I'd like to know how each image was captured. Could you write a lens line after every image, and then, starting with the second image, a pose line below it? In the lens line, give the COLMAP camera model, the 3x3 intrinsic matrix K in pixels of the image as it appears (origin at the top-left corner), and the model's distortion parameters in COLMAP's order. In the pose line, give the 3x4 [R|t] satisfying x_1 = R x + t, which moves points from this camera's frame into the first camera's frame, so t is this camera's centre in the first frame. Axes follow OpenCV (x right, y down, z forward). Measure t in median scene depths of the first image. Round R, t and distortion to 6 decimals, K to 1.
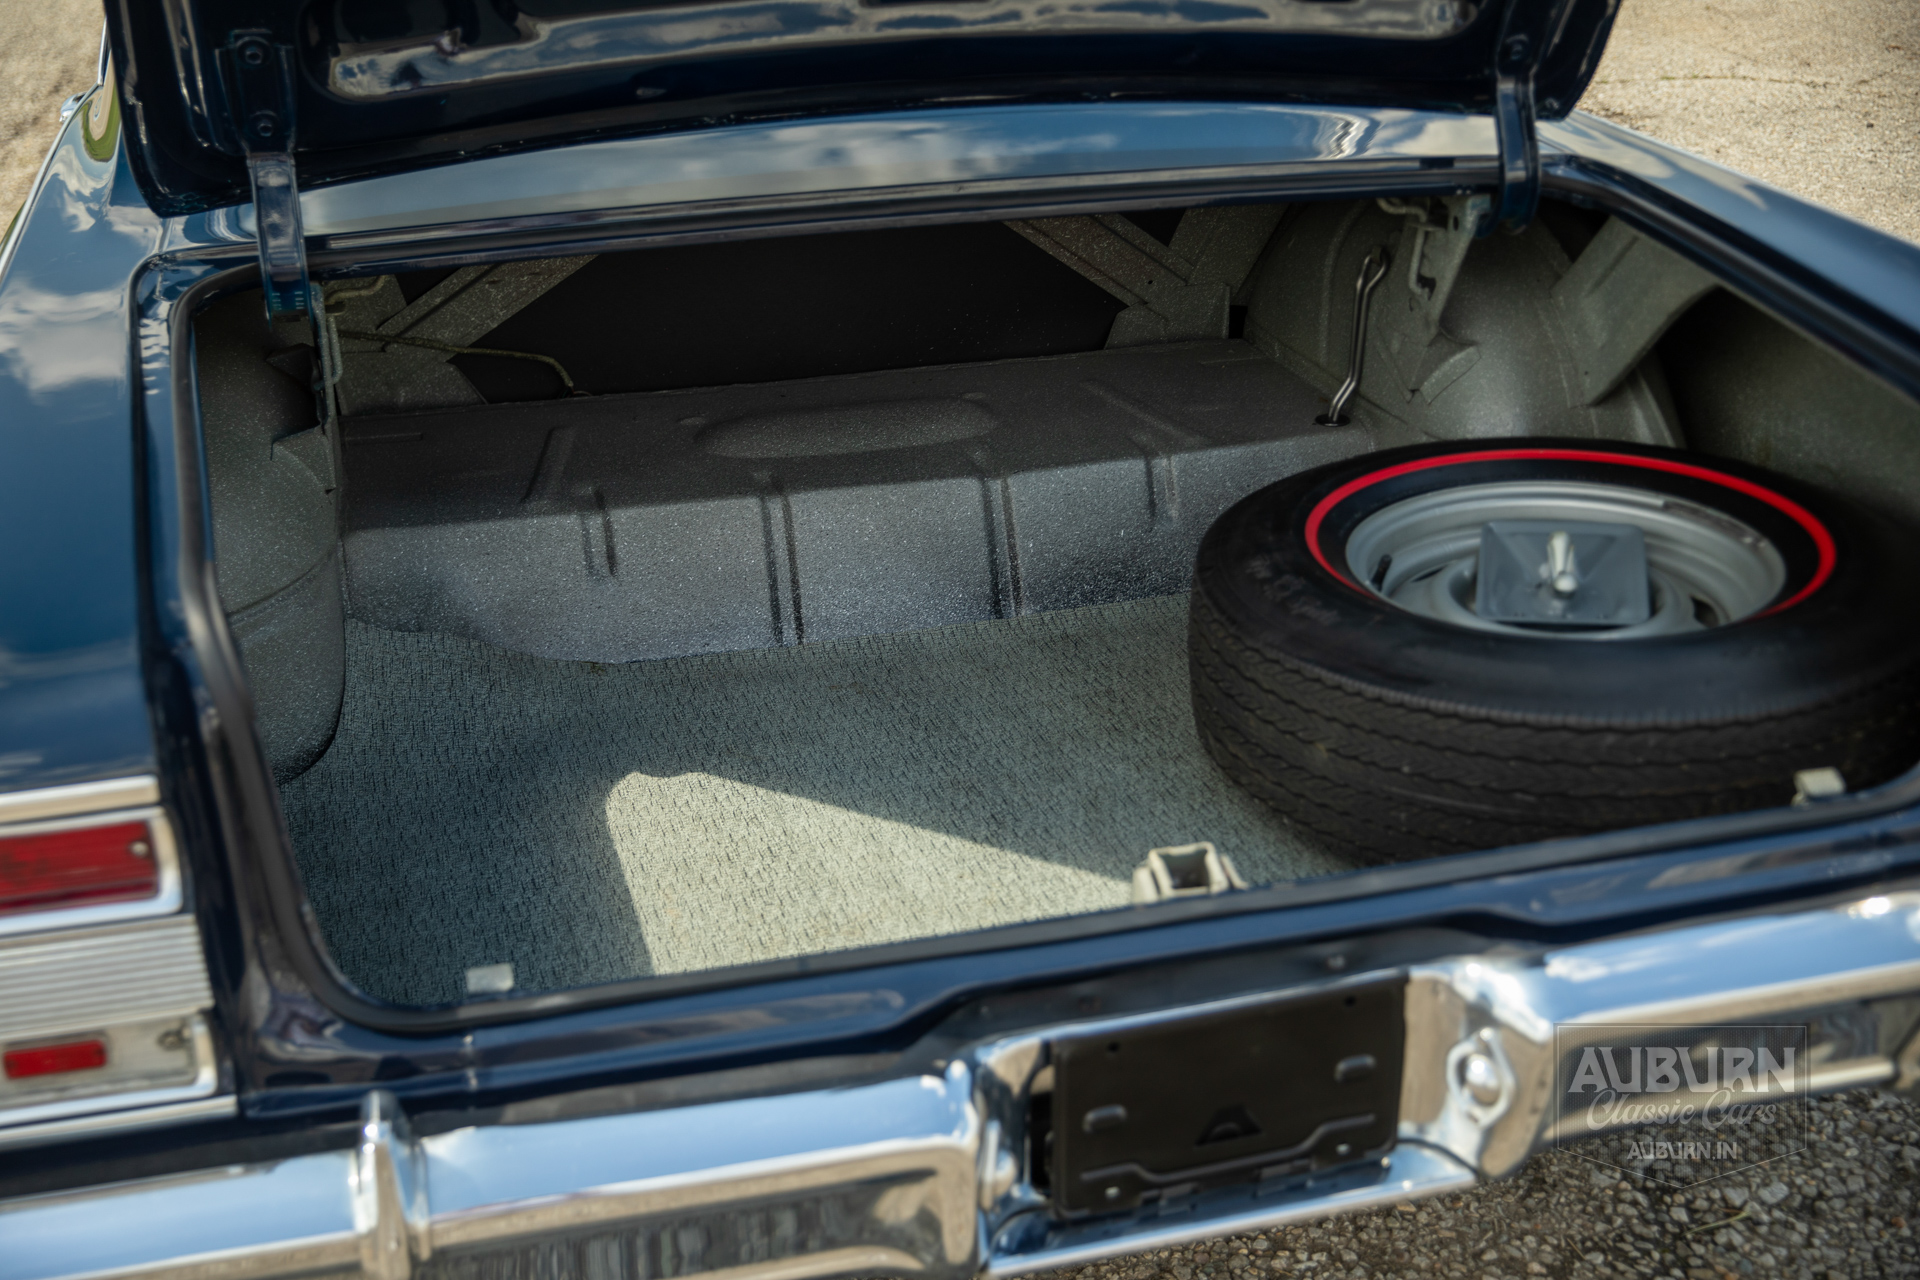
lens RADIAL K [[2161.3, 0, 944.8], [0, 2161.3, 640.4], [0, 0, 1]] dist [0.025367, 0.040437]
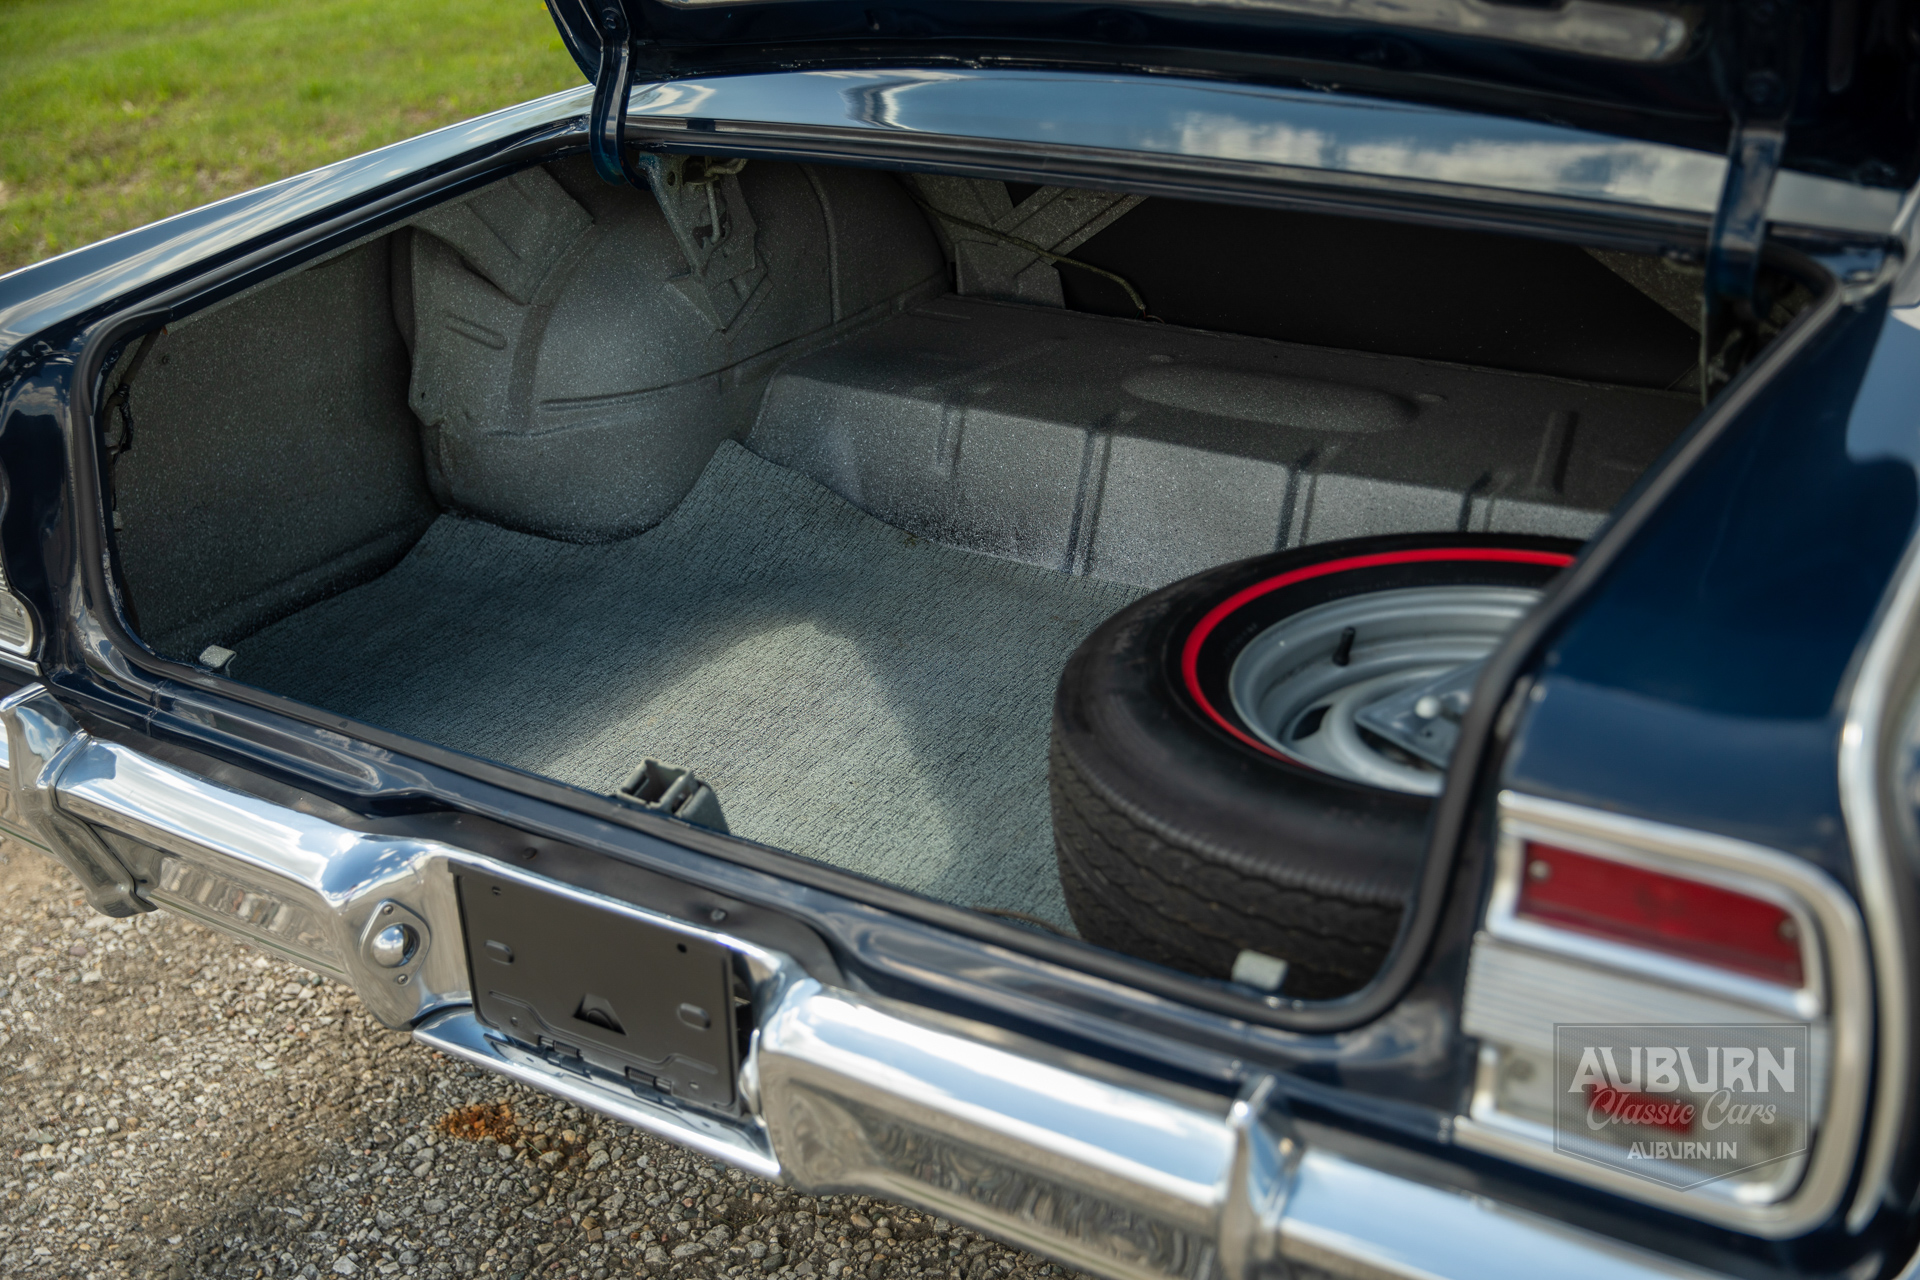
lens RADIAL K [[2076.2, 0, 951.3], [0, 2076.2, 649.3], [0, 0, 1]] dist [-0.002917, 0.128839]
pose [[0.683813, 0.301152, -0.664611, 0.606194], [-0.272019, 0.950407, 0.150776, -0.105117], [0.677057, 0.077684, 0.731819, 0.234948]]
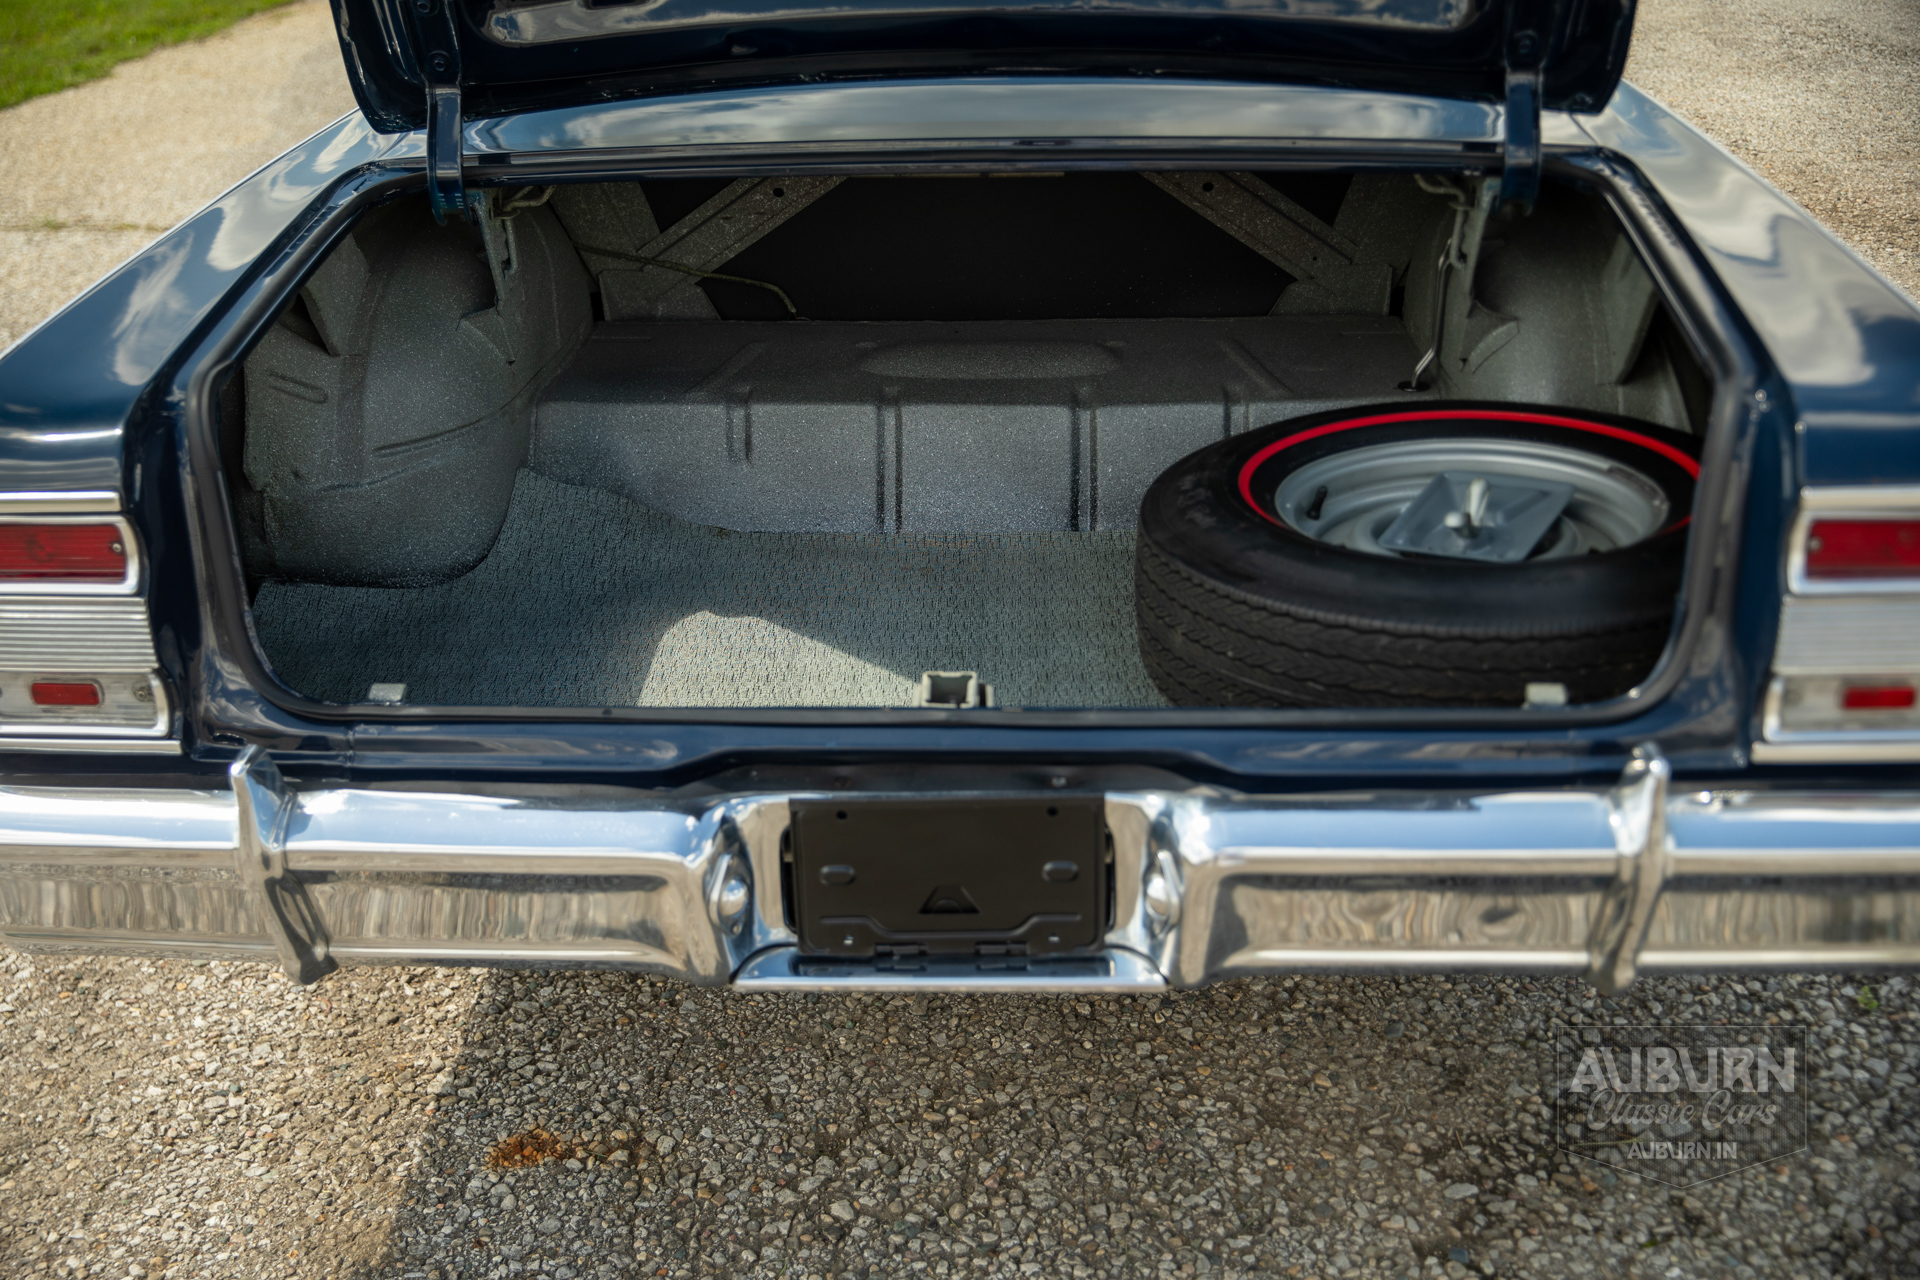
lens RADIAL K [[2076.2, 0, 951.3], [0, 2076.2, 649.3], [0, 0, 1]] dist [-0.002917, 0.128839]
pose [[0.953965, 0.115093, -0.276956, 0.298688], [-0.114426, 0.993257, 0.018626, 0.042466], [0.277232, 0.013922, 0.960702, -0.080715]]
